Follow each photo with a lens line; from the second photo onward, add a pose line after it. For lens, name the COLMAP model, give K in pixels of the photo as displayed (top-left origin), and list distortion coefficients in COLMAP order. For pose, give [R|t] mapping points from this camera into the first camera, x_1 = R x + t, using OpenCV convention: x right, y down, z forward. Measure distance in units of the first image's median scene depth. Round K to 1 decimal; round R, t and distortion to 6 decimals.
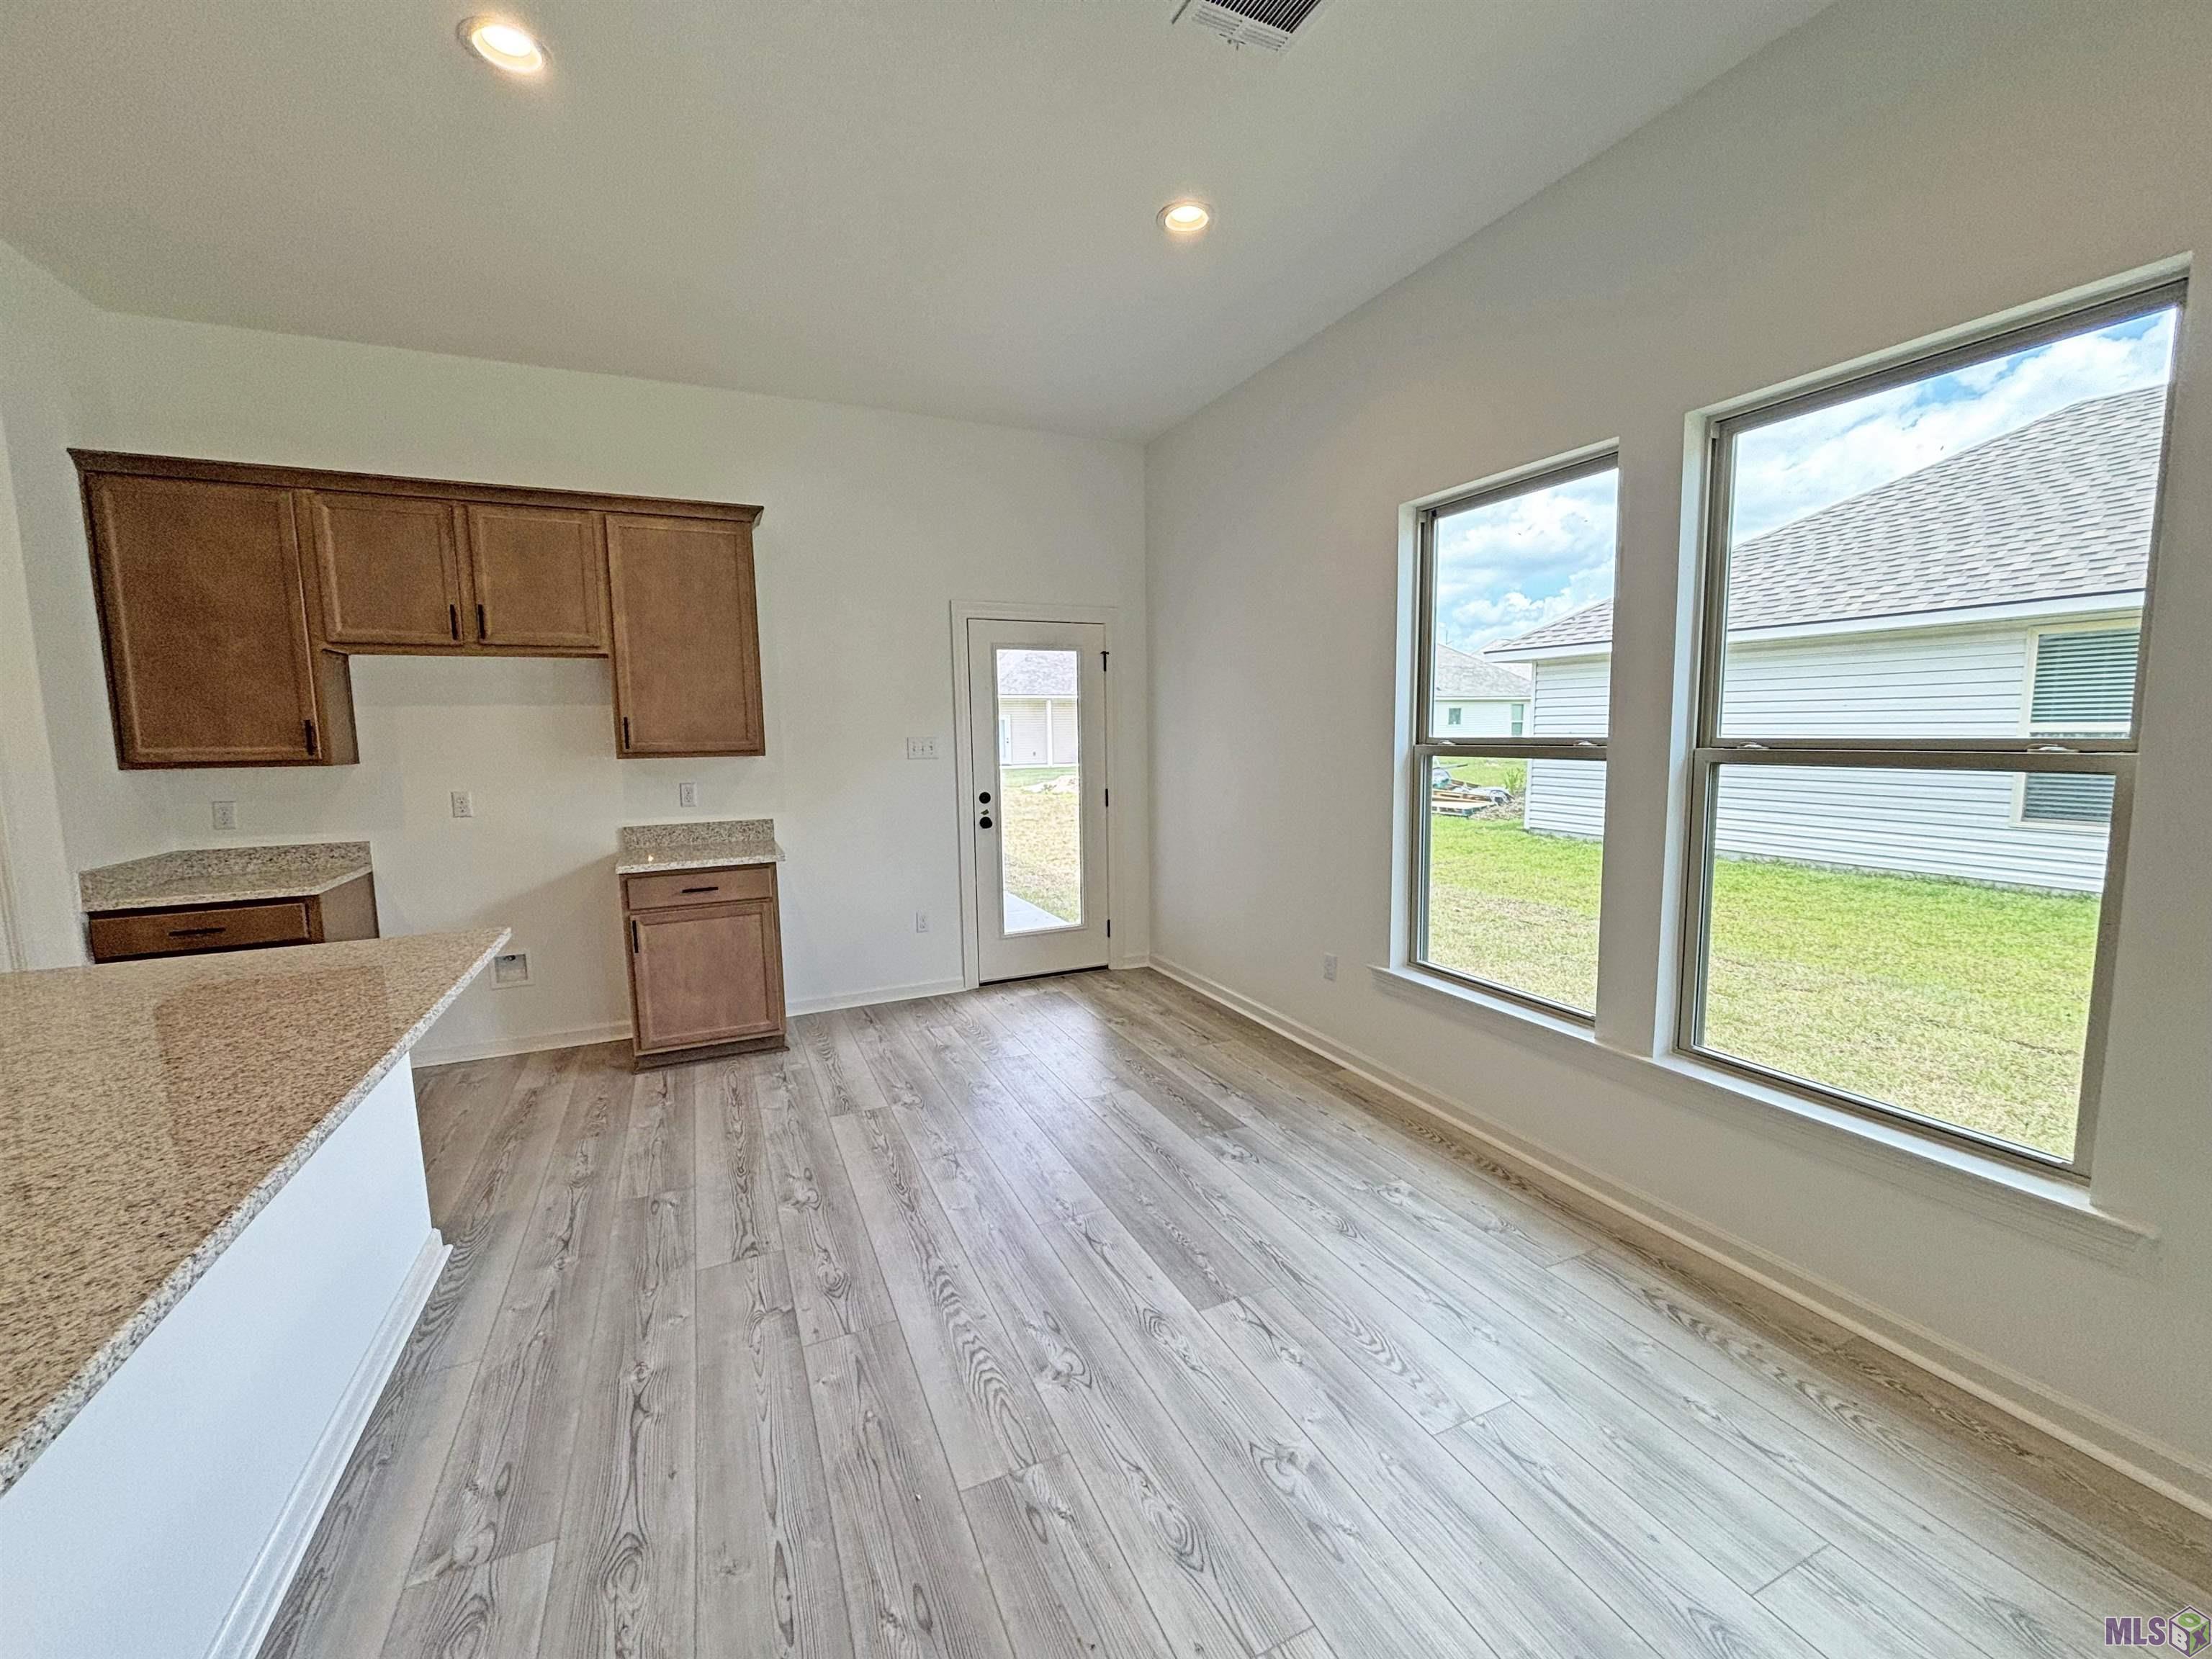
lens RADIAL K [[890.6, 0, 1103.2], [0, 890.6, 829.4], [0, 0, 1]] dist [-0.001101, 0.000690]
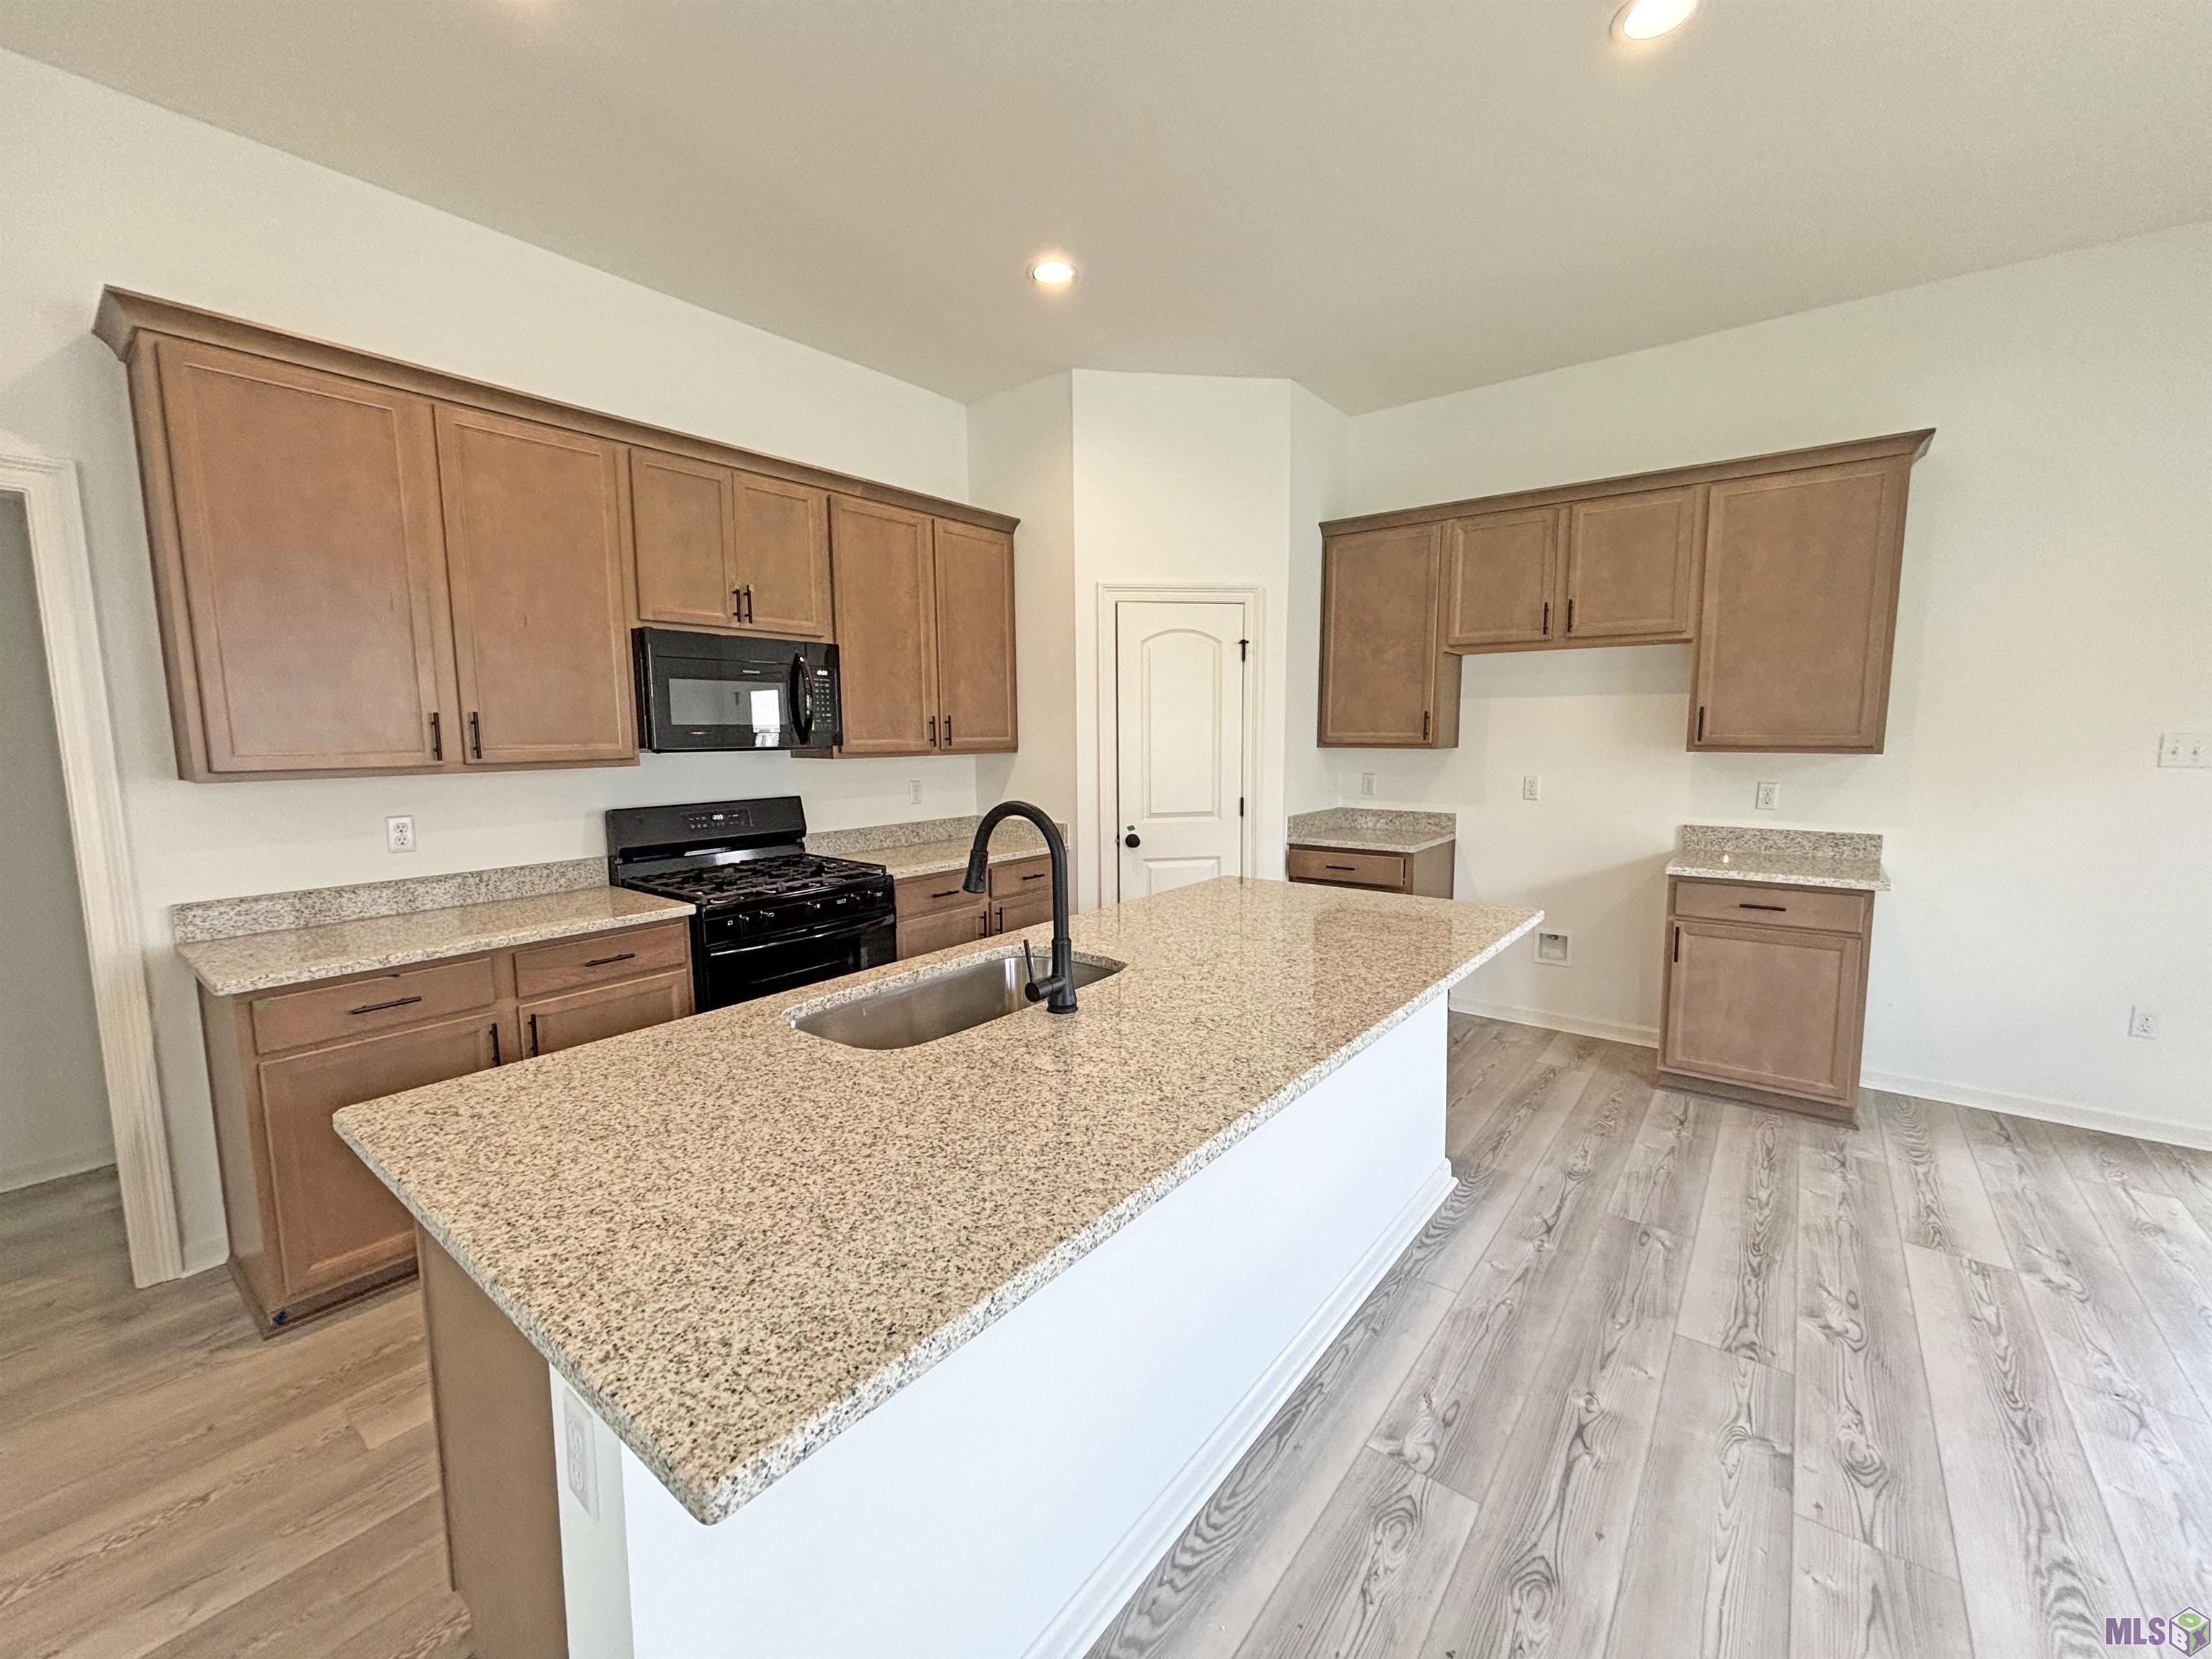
lens RADIAL K [[890.6, 0, 1103.2], [0, 890.6, 829.4], [0, 0, 1]] dist [-0.001101, 0.000690]
pose [[0.458424, 0.113256, -0.881488, 0.003694], [-0.102154, 0.991988, 0.074327, -0.006303], [0.882843, 0.055974, 0.466321, 0.040810]]
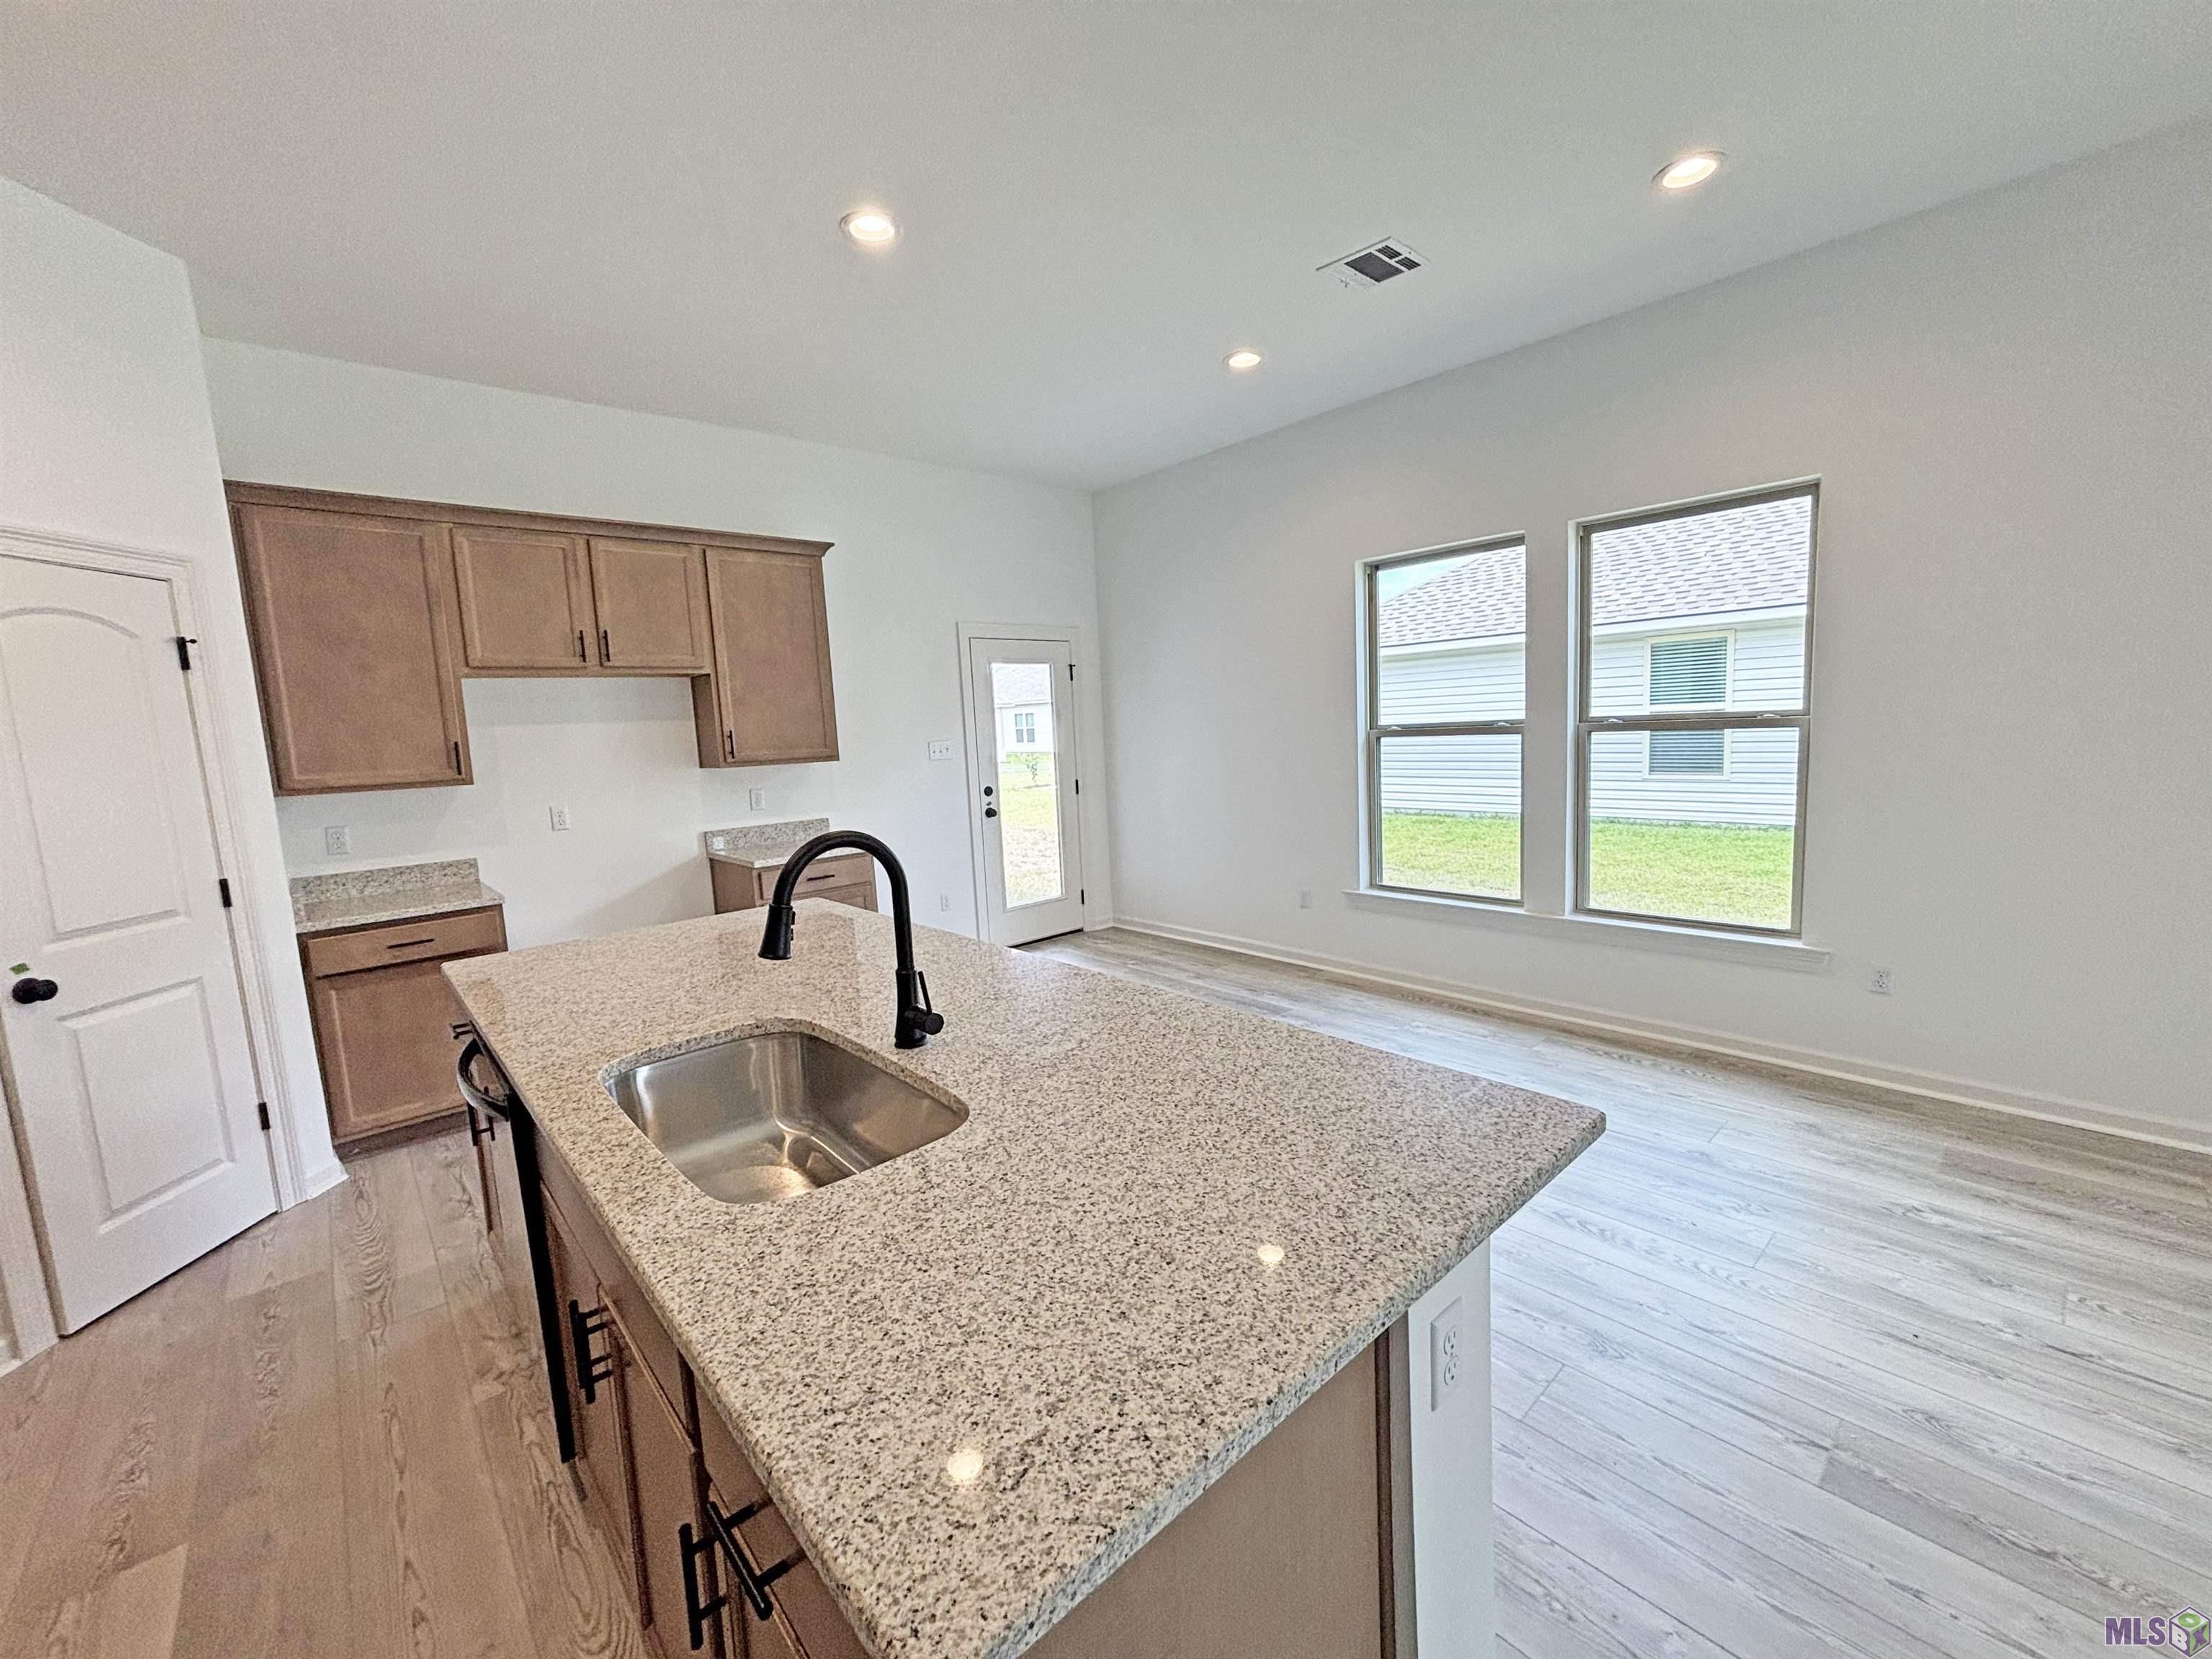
lens RADIAL K [[883.0, 0, 1106.0], [0, 883.0, 829.5], [0, 0, 1]] dist [0.000049, -0.000049]
pose [[0.955026, -0.066151, 0.289050, -0.454546], [0.067264, 0.997717, 0.006093, 0.025047], [-0.288793, 0.013623, 0.957295, -0.212055]]
